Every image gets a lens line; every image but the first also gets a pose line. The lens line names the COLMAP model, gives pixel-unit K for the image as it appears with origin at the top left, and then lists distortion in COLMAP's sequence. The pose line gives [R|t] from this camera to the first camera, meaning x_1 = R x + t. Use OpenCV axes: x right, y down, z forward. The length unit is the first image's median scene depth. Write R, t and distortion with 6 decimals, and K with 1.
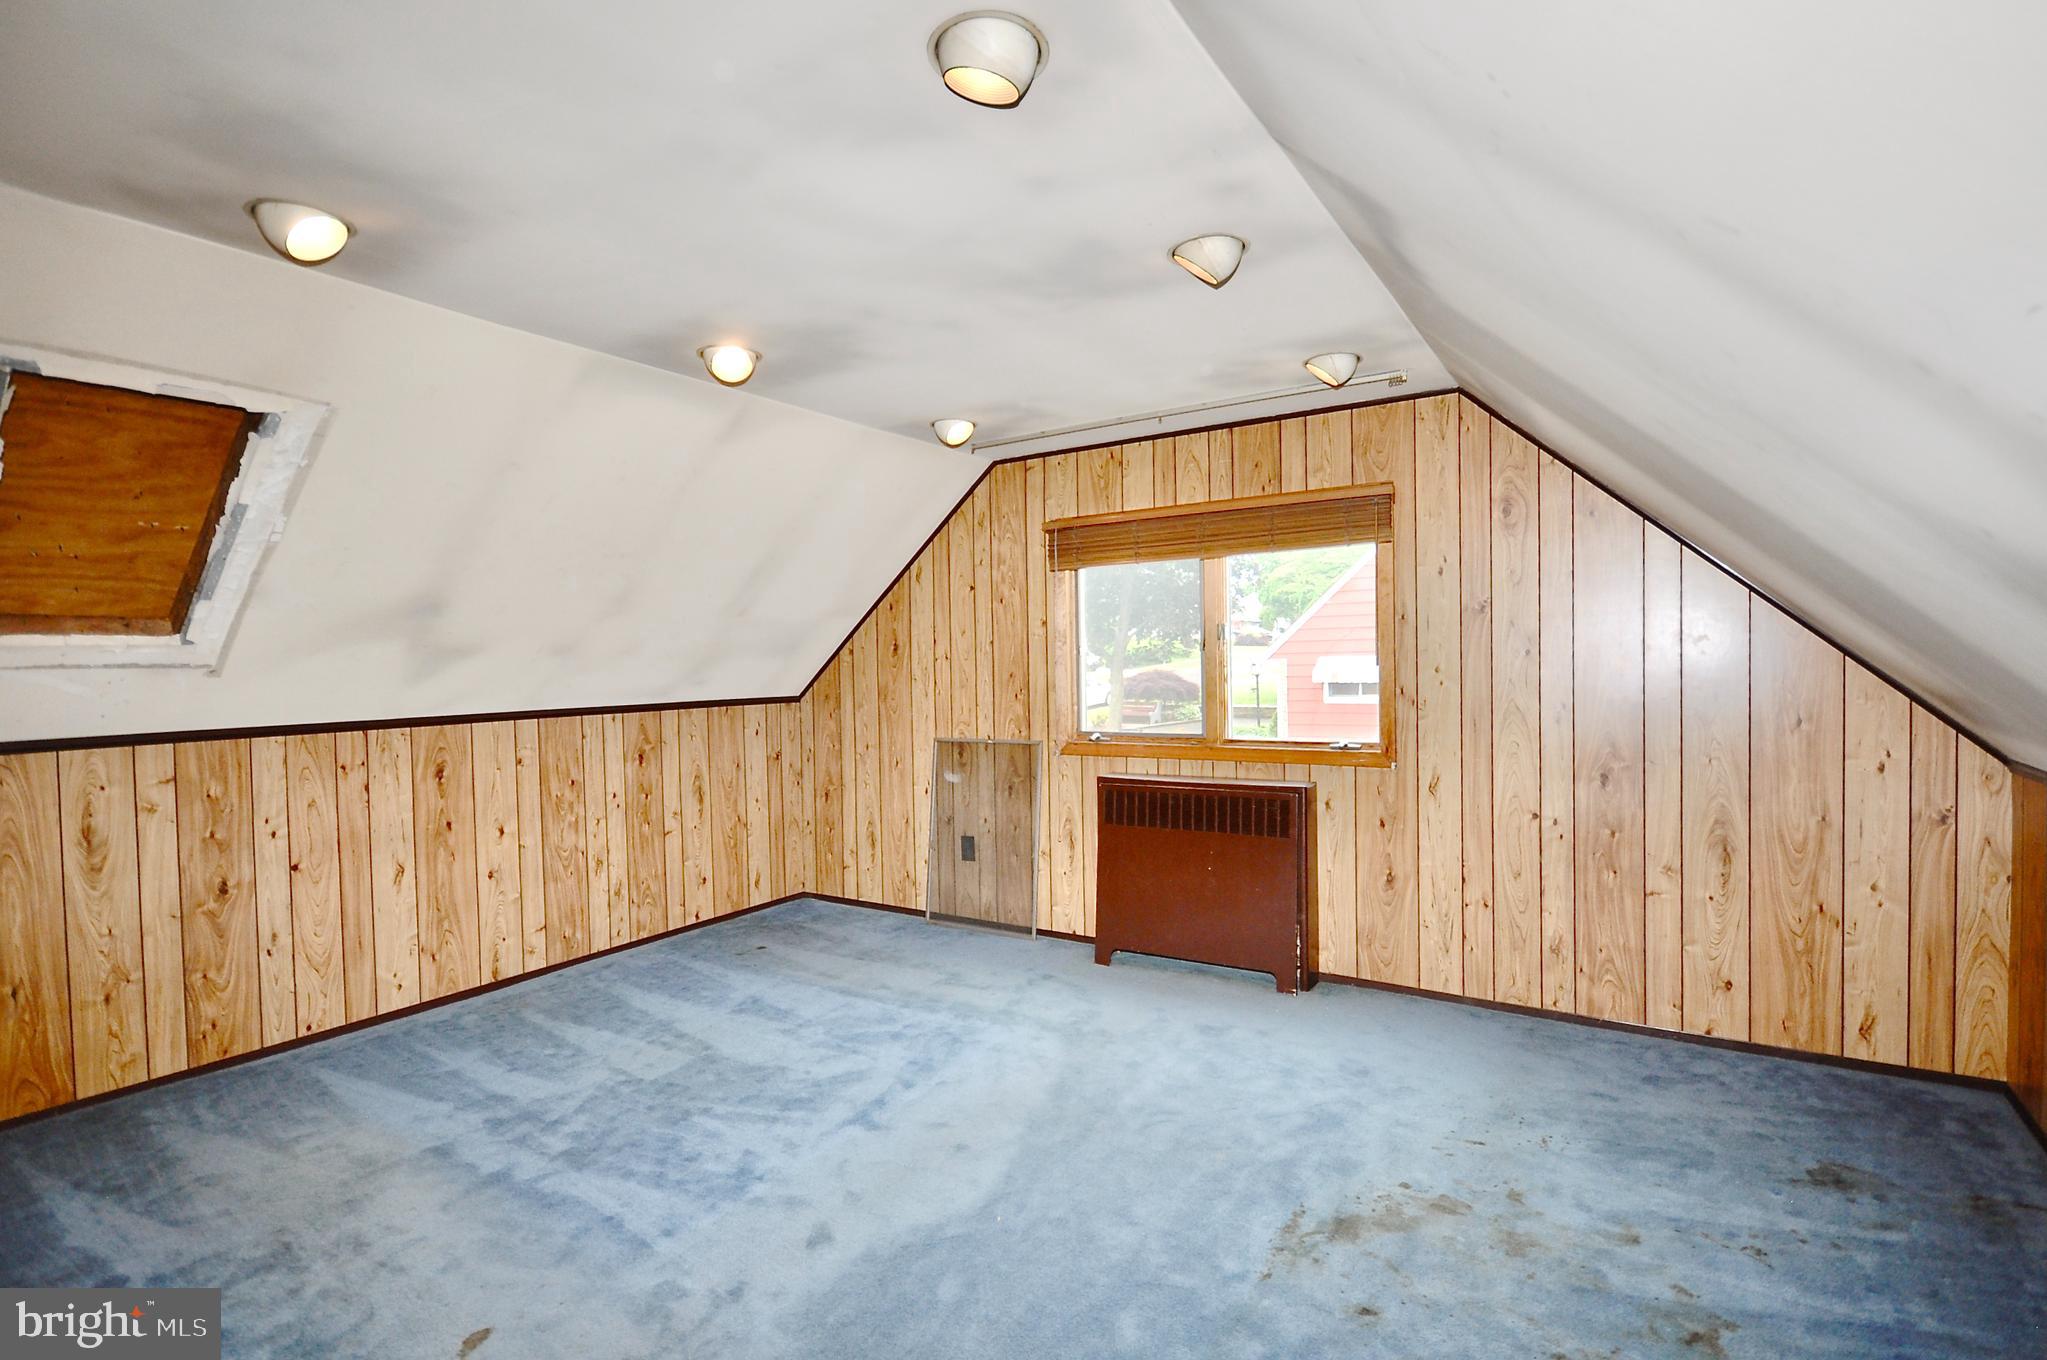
lens RADIAL K [[906.2, 0, 1010.0], [0, 906.2, 683.3], [0, 0, 1]] dist [0.012210, -0.008942]
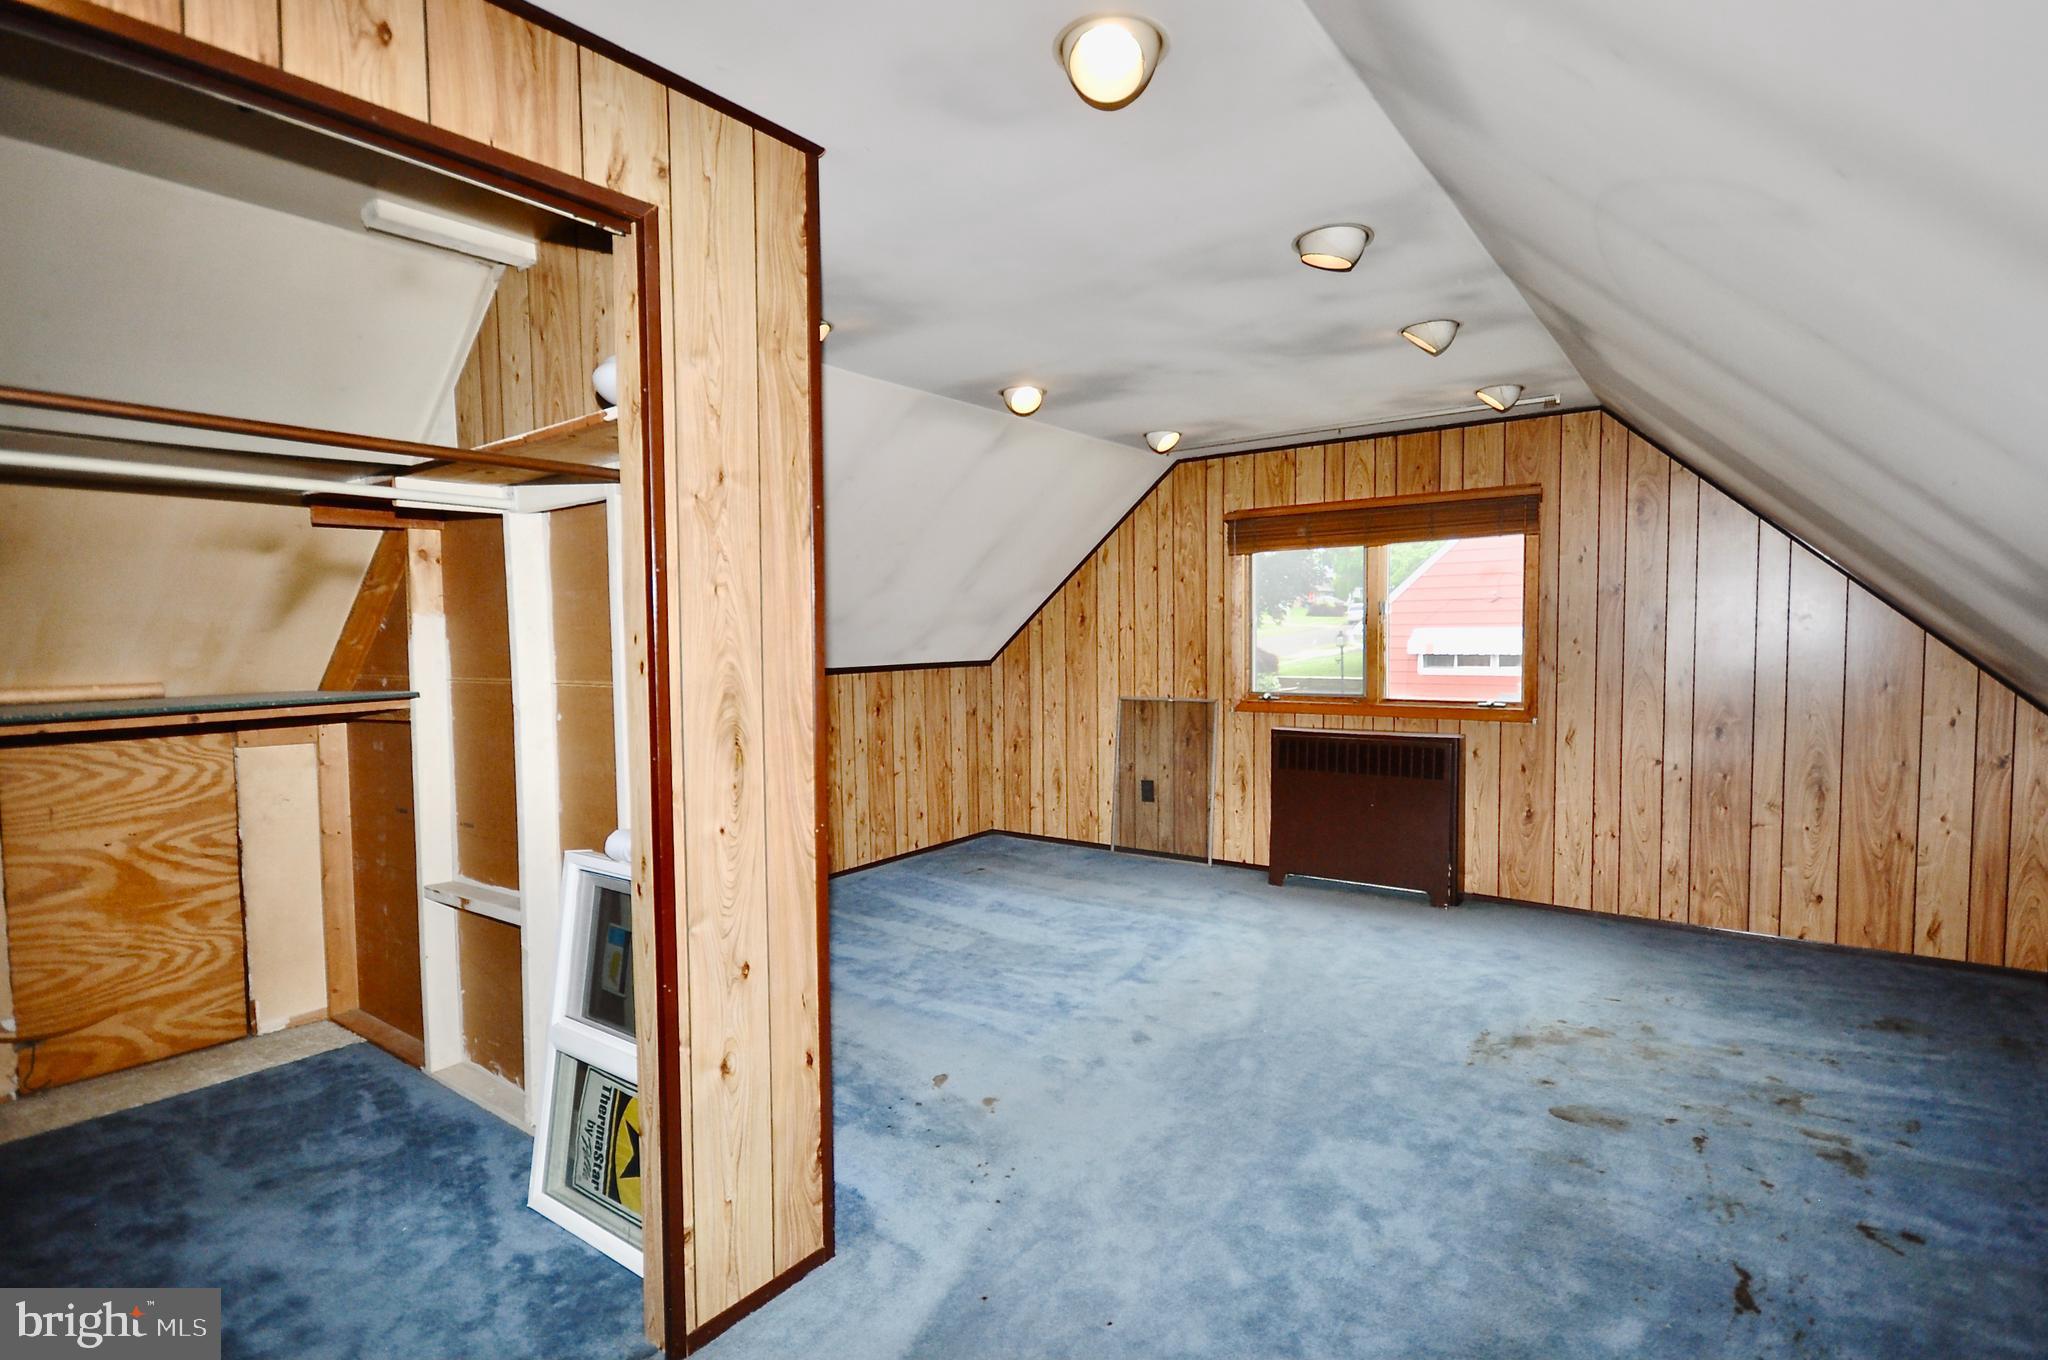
lens RADIAL K [[927.4, 0, 1024.0], [0, 927.4, 680.0], [0, 0, 1]] dist [0.020873, -0.010598]
pose [[0.998756, 0.009619, -0.048927, -0.210263], [-0.008186, 0.999534, 0.029413, 0.006003], [0.049188, -0.028976, 0.998369, -0.287480]]
